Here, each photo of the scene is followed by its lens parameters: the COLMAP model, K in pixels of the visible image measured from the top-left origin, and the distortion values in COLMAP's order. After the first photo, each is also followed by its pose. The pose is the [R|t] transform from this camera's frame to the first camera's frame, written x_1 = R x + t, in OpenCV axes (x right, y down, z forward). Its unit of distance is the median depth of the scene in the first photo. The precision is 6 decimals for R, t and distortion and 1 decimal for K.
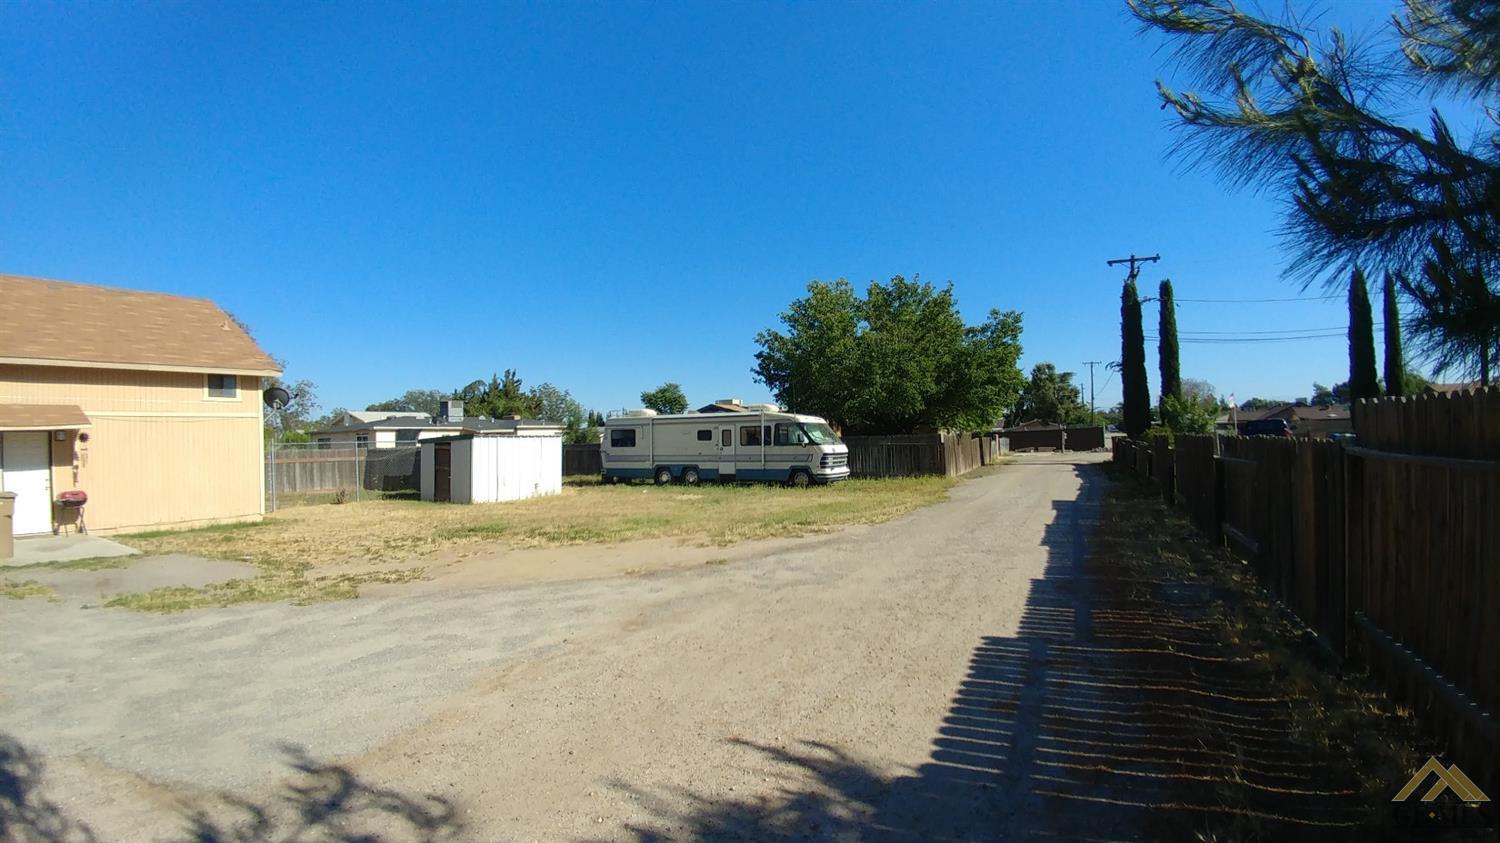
lens RADIAL K [[621.9, 0, 755.2], [0, 621.9, 428.5], [0, 0, 1]] dist [0.020232, -0.042897]
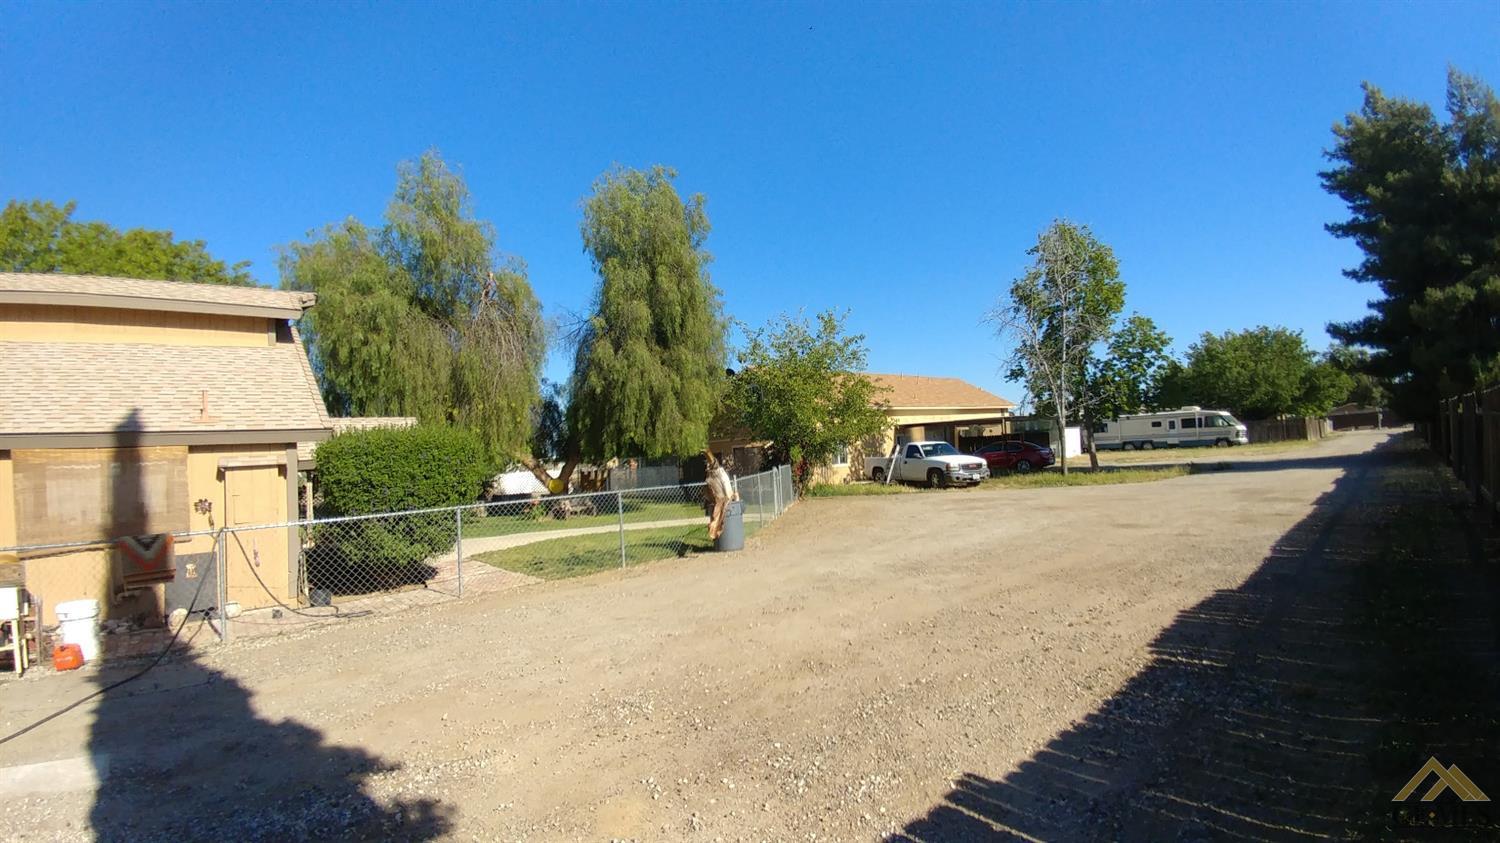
lens RADIAL K [[592.2, 0, 762.9], [0, 592.2, 431.3], [0, 0, 1]] dist [0.020199, -0.035361]
pose [[0.937089, -0.041843, -0.346575, -0.600398], [0.042033, 0.999092, -0.006970, -0.005840], [0.346552, -0.008036, 0.937996, -1.178449]]
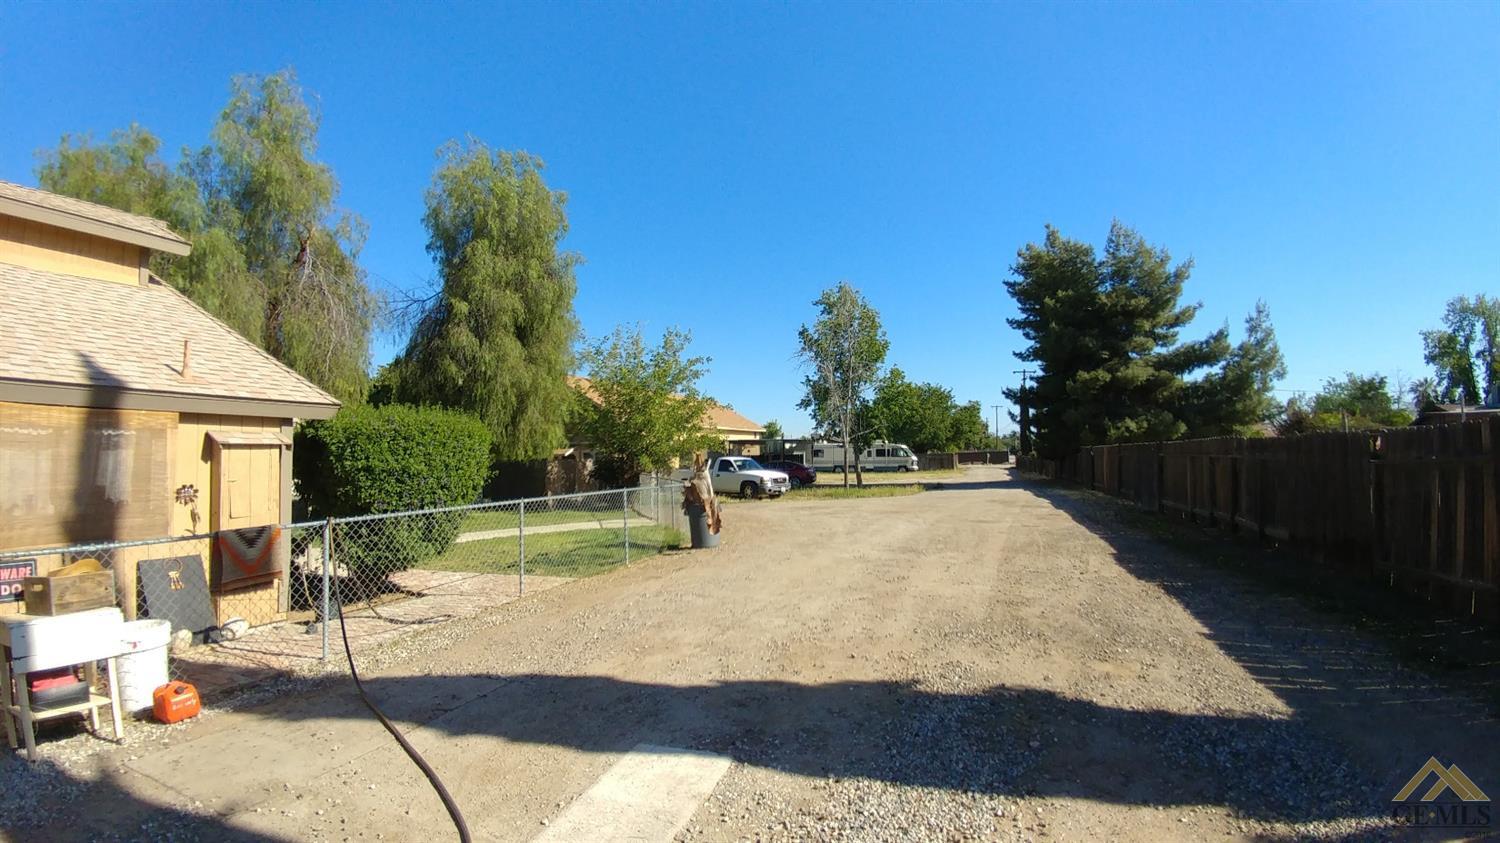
lens RADIAL K [[592.2, 0, 762.9], [0, 592.2, 431.3], [0, 0, 1]] dist [0.020199, -0.035361]
pose [[0.991013, 0.016198, 0.132778, -0.767672], [-0.012625, 0.999536, -0.027714, -0.002750], [-0.133165, 0.025789, 0.990758, -1.244122]]
